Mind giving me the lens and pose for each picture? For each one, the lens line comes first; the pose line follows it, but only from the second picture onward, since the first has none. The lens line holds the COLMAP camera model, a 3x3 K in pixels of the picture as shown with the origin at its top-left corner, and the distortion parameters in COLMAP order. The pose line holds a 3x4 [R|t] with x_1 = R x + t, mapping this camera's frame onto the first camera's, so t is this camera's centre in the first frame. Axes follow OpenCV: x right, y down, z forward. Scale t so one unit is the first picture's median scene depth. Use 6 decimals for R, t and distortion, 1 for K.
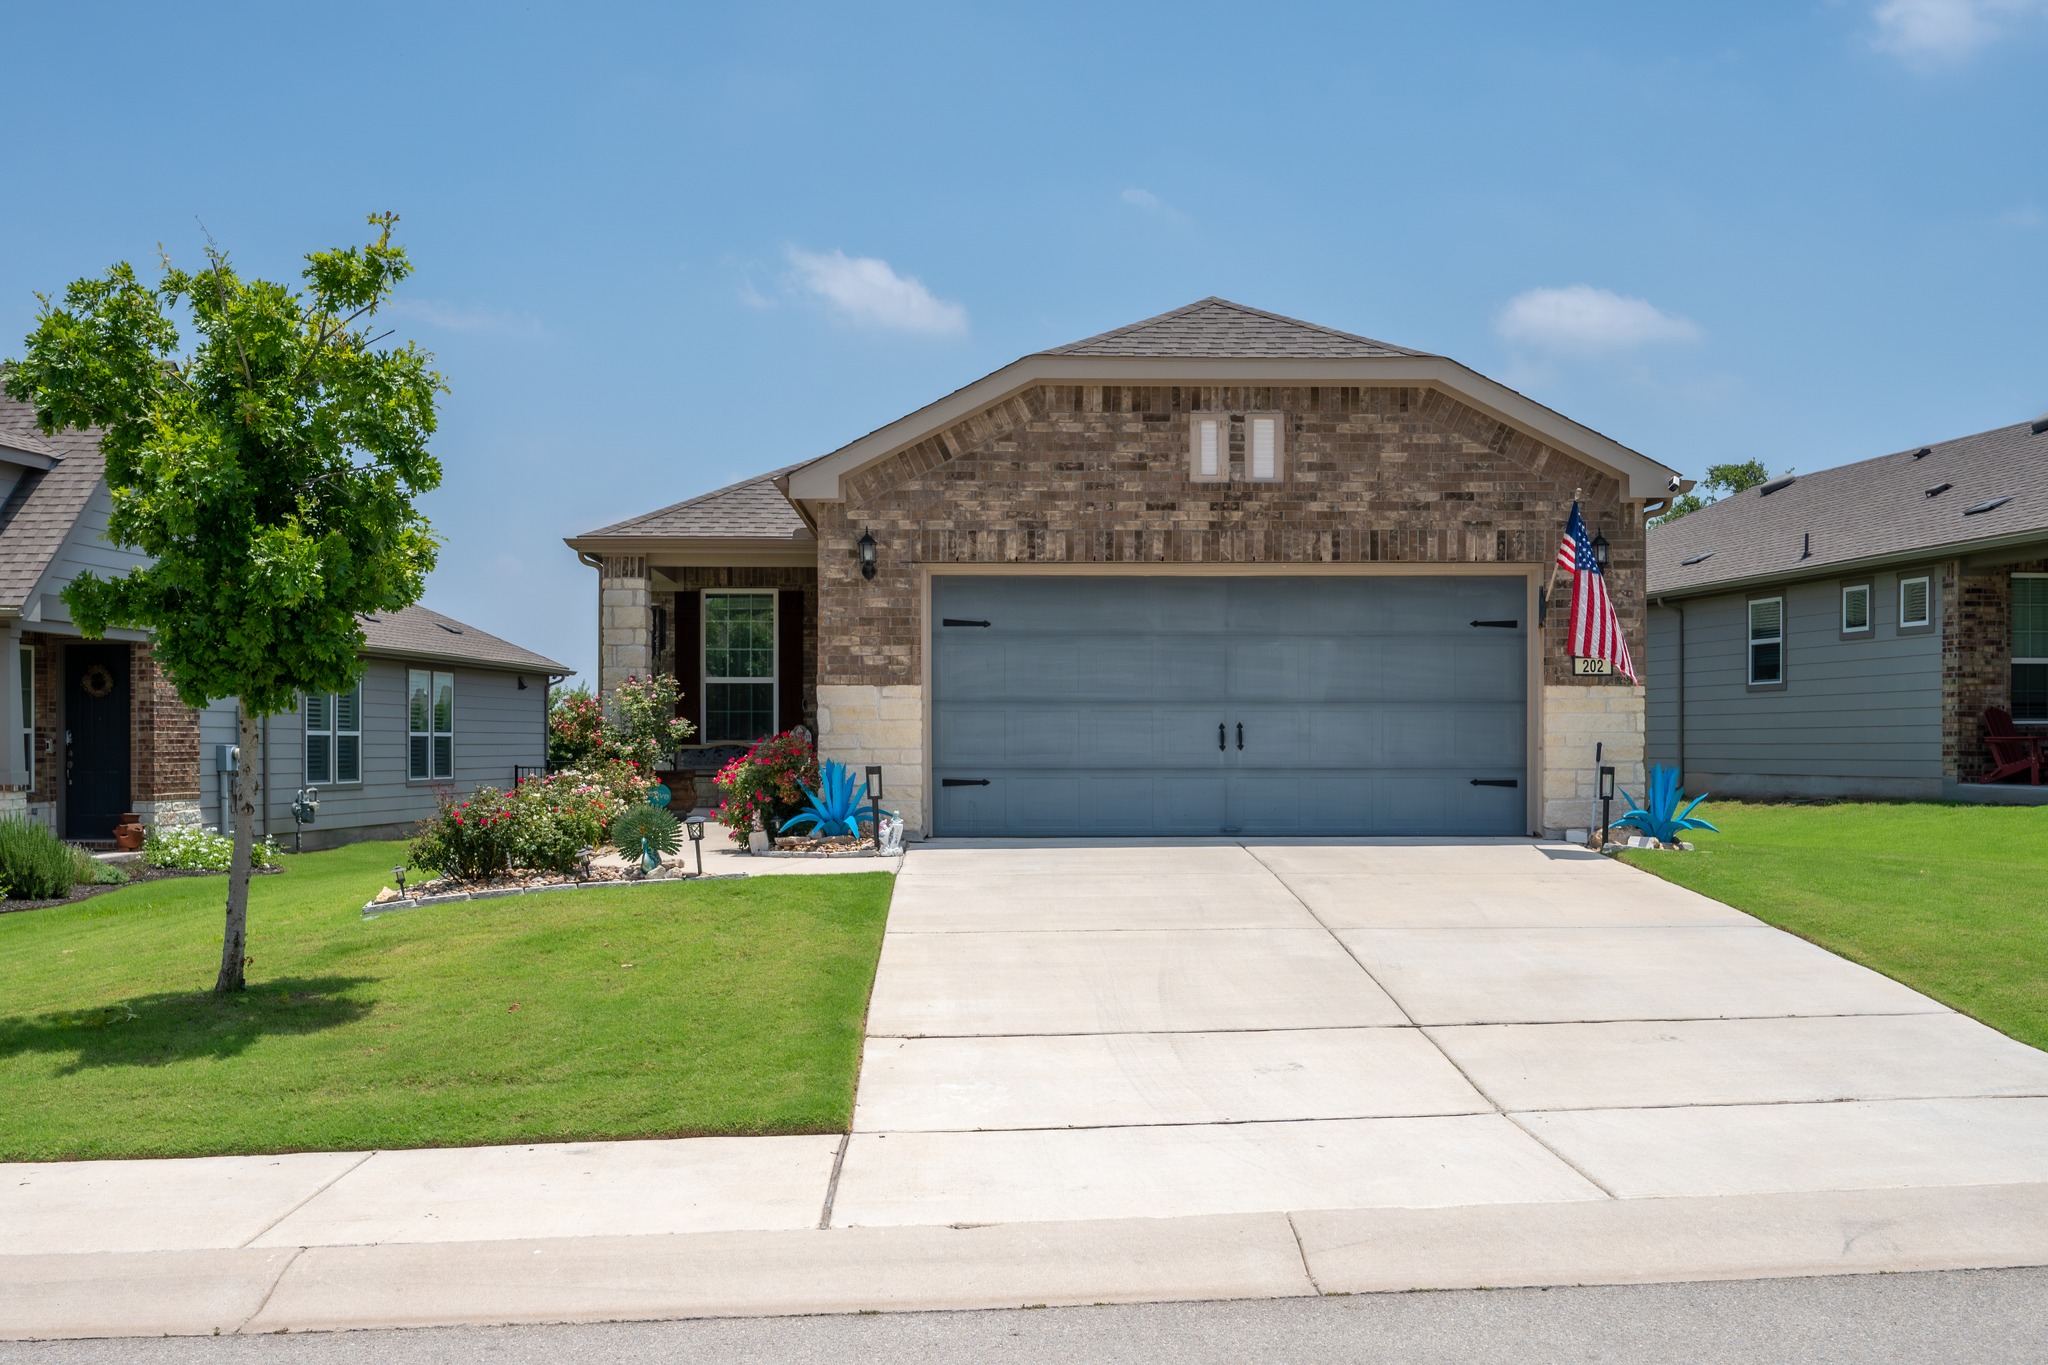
lens RADIAL K [[1784.4, 0, 977.5], [0, 1784.4, 738.4], [0, 0, 1]] dist [0.003298, 0.007209]
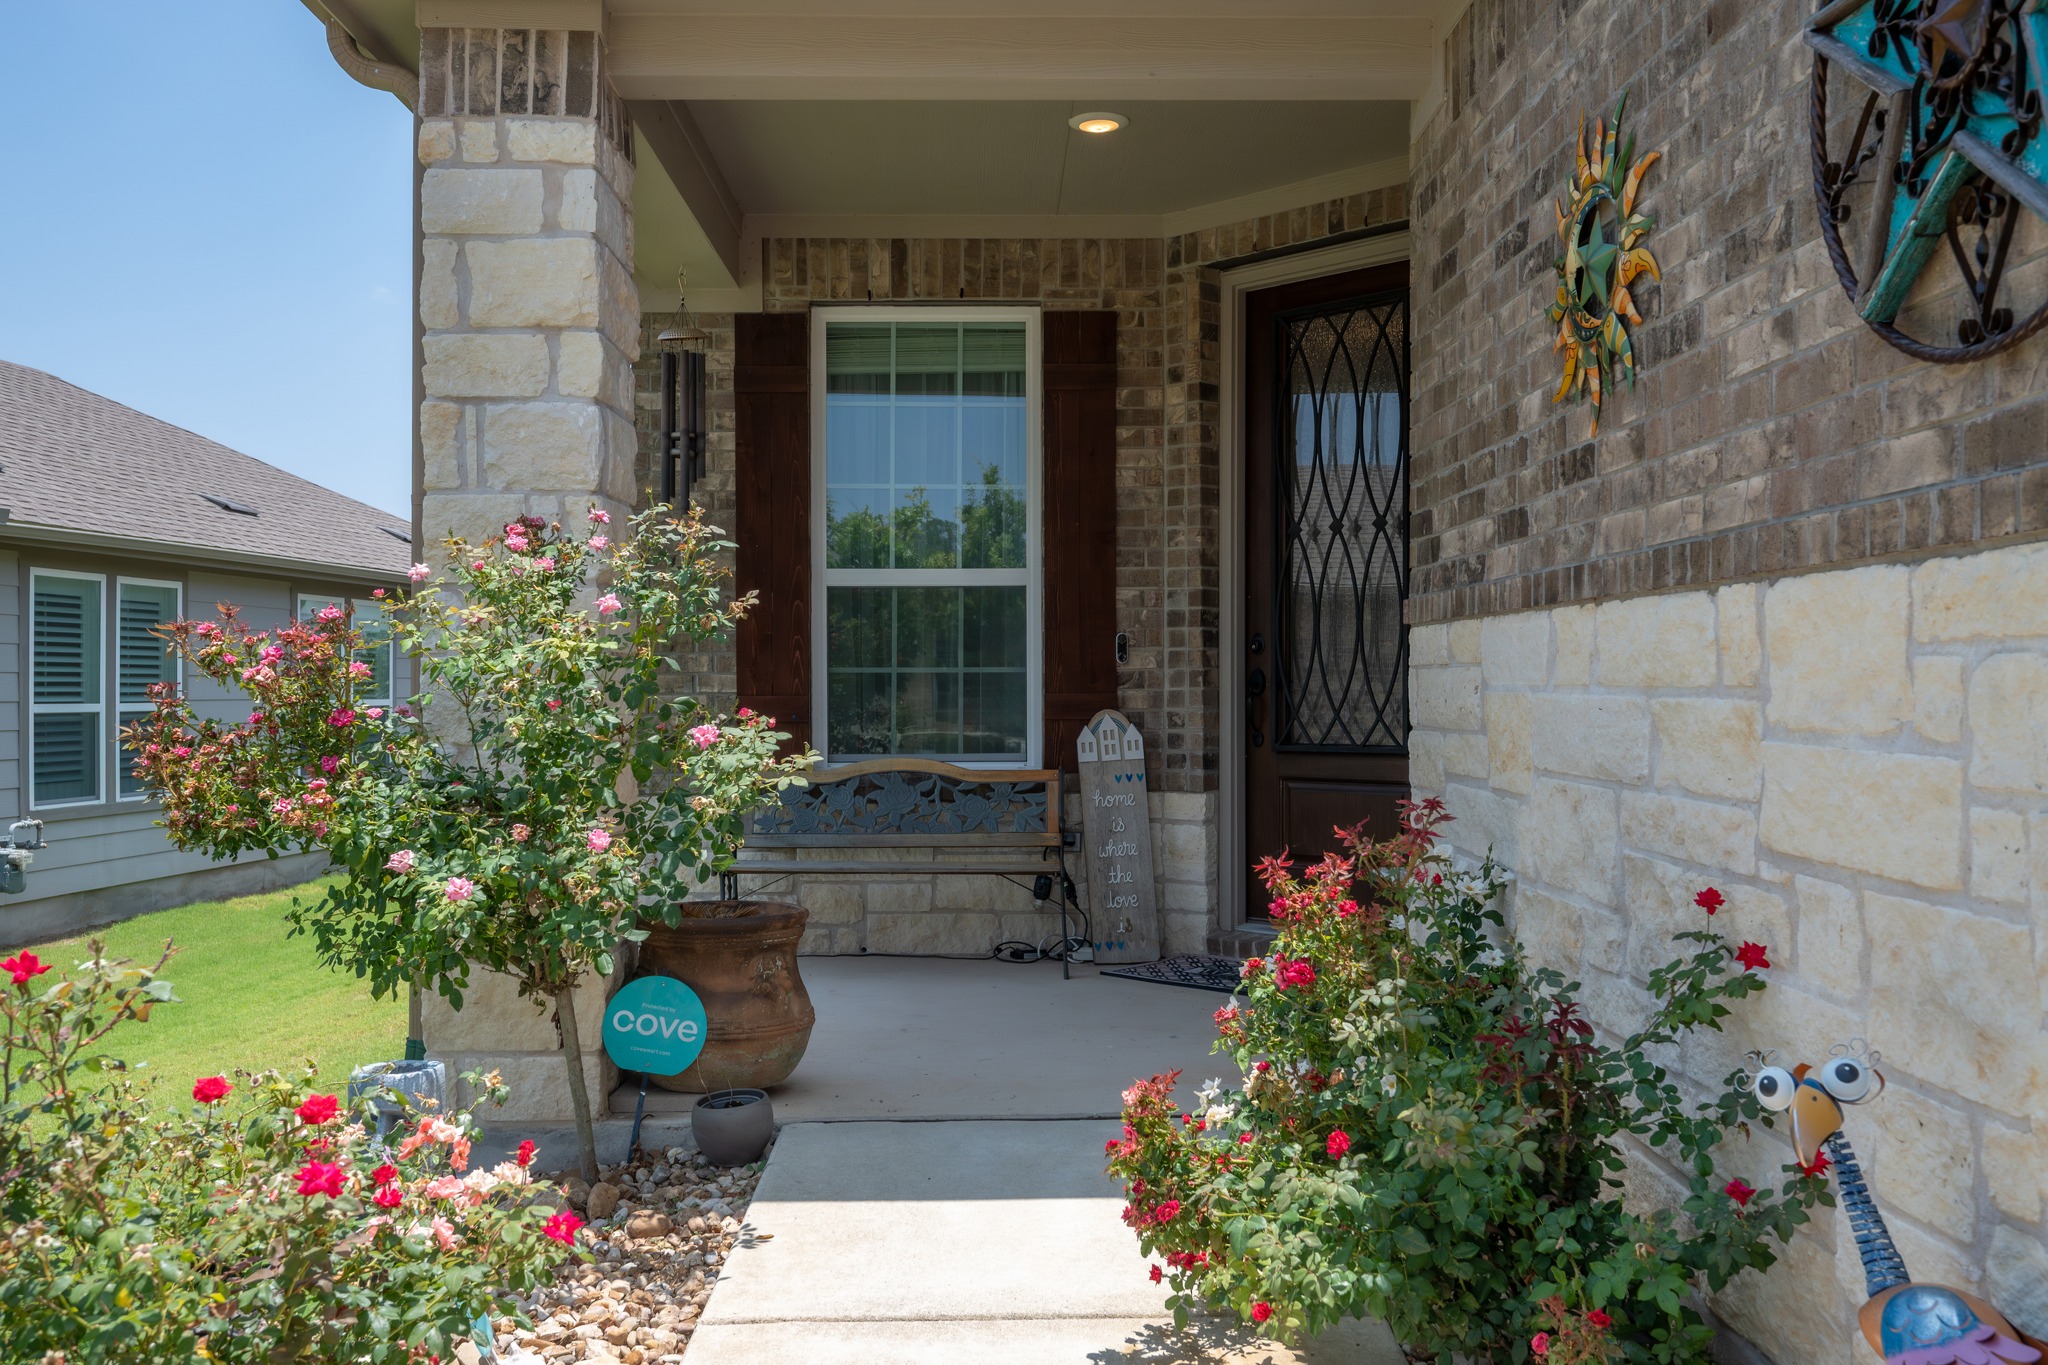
lens RADIAL K [[1784.4, 0, 1030.2], [0, 1784.4, 683.9], [0, 0, 1]] dist [0.003298, 0.007209]
pose [[0.999861, -0.001935, -0.016575, -0.170739], [0.001902, 0.999996, -0.002002, -0.018586], [0.016579, 0.001971, 0.999861, 1.045267]]
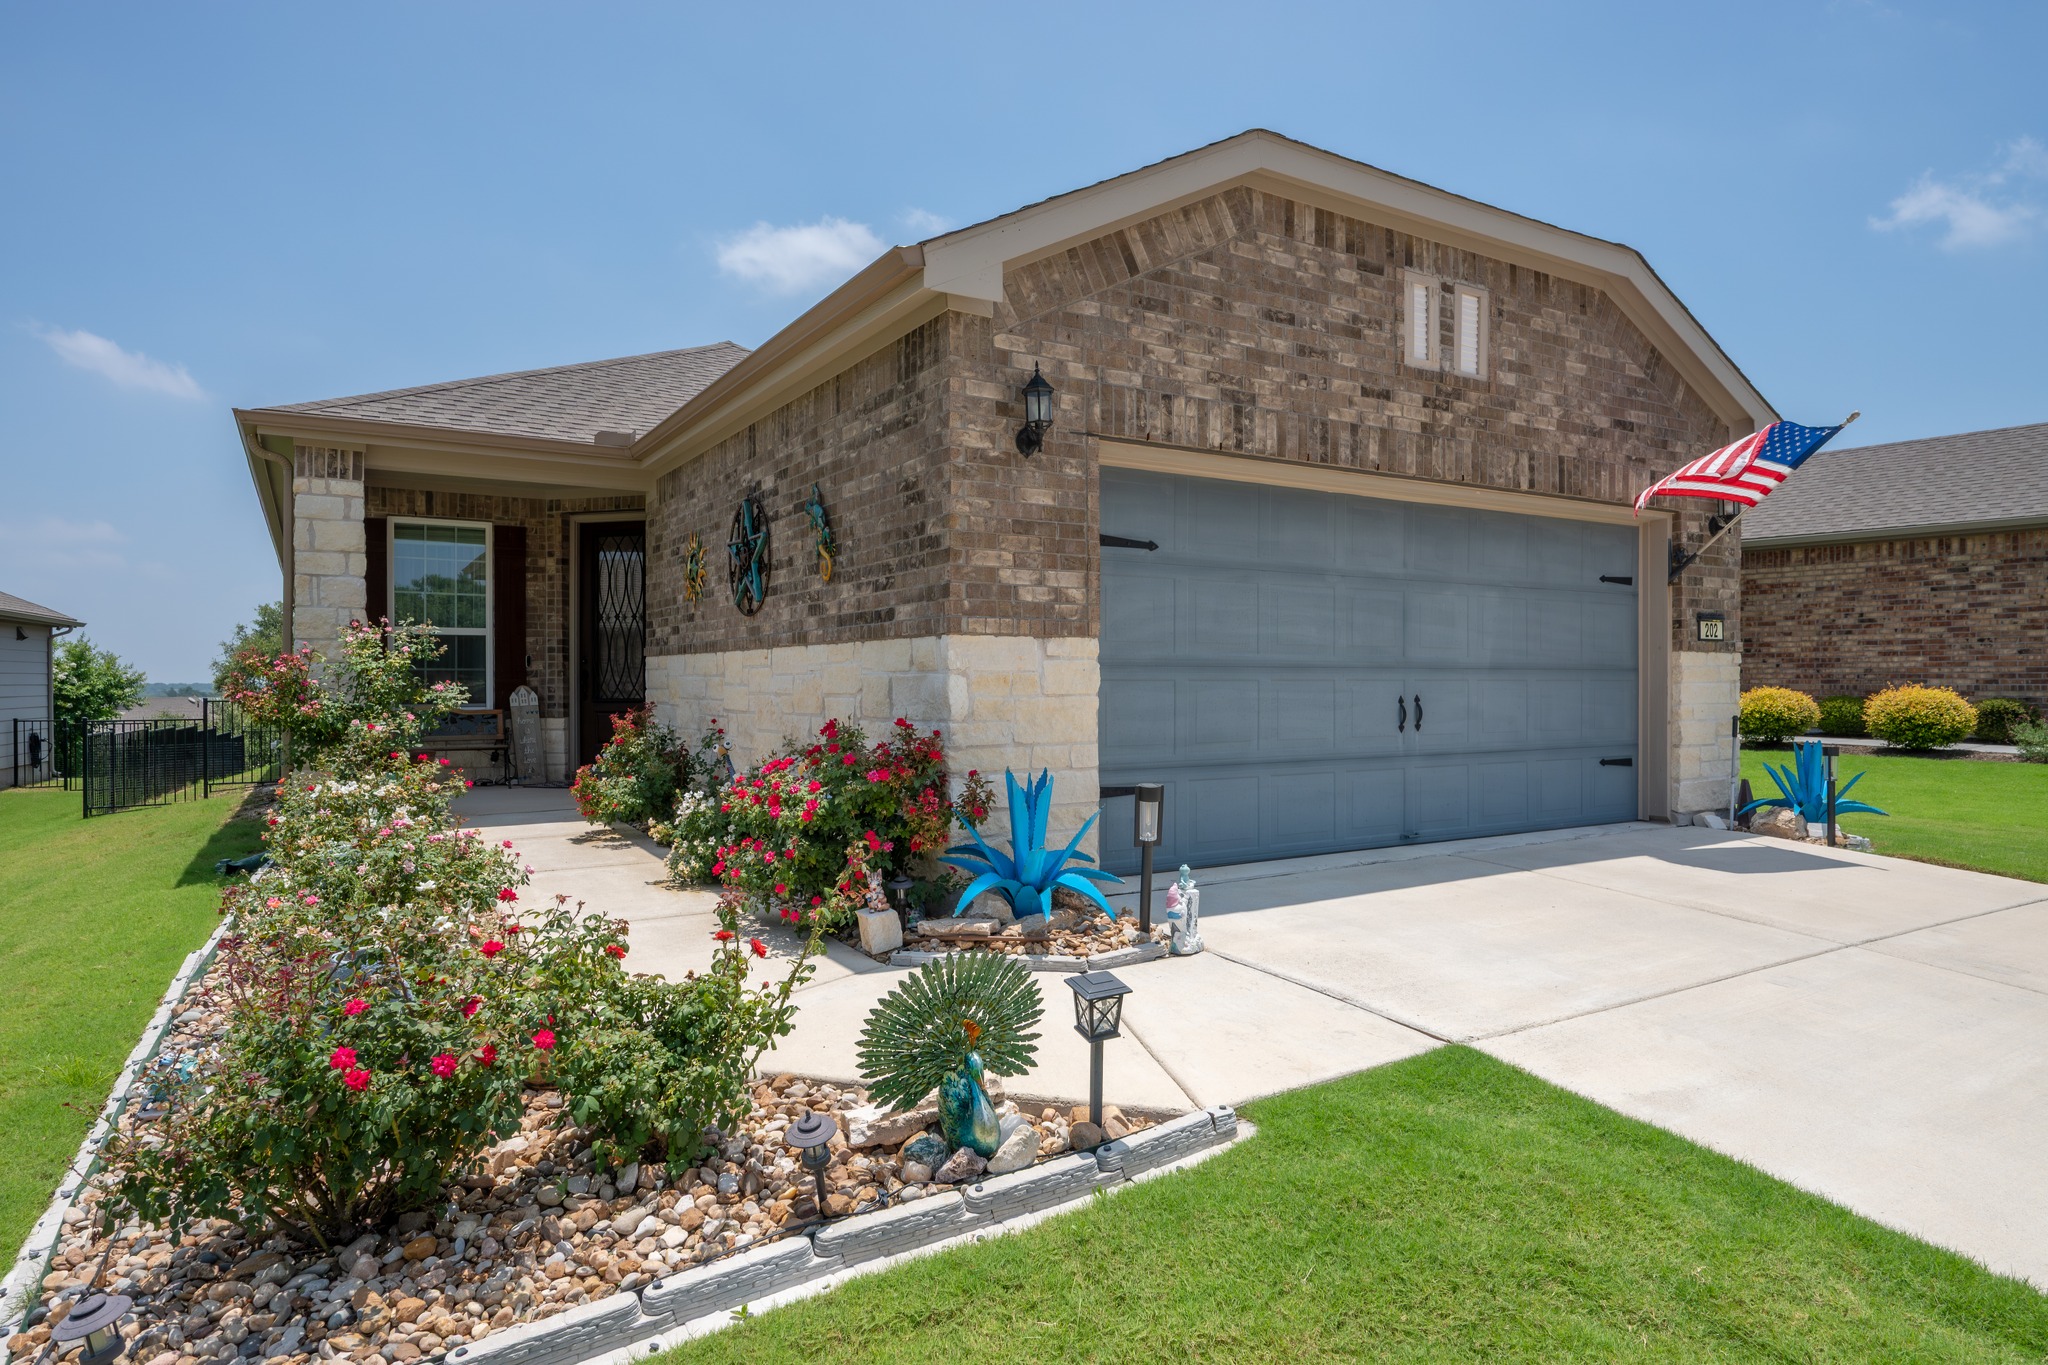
lens RADIAL K [[1116.6, 0, 987.8], [0, 1116.6, 692.1], [0, 0, 1]] dist [-0.003731, -0.000039]
pose [[0.880869, -0.004904, 0.473335, -0.244604], [0.000396, 0.999954, 0.009622, -0.014947], [-0.473360, -0.008288, 0.880830, 0.678359]]
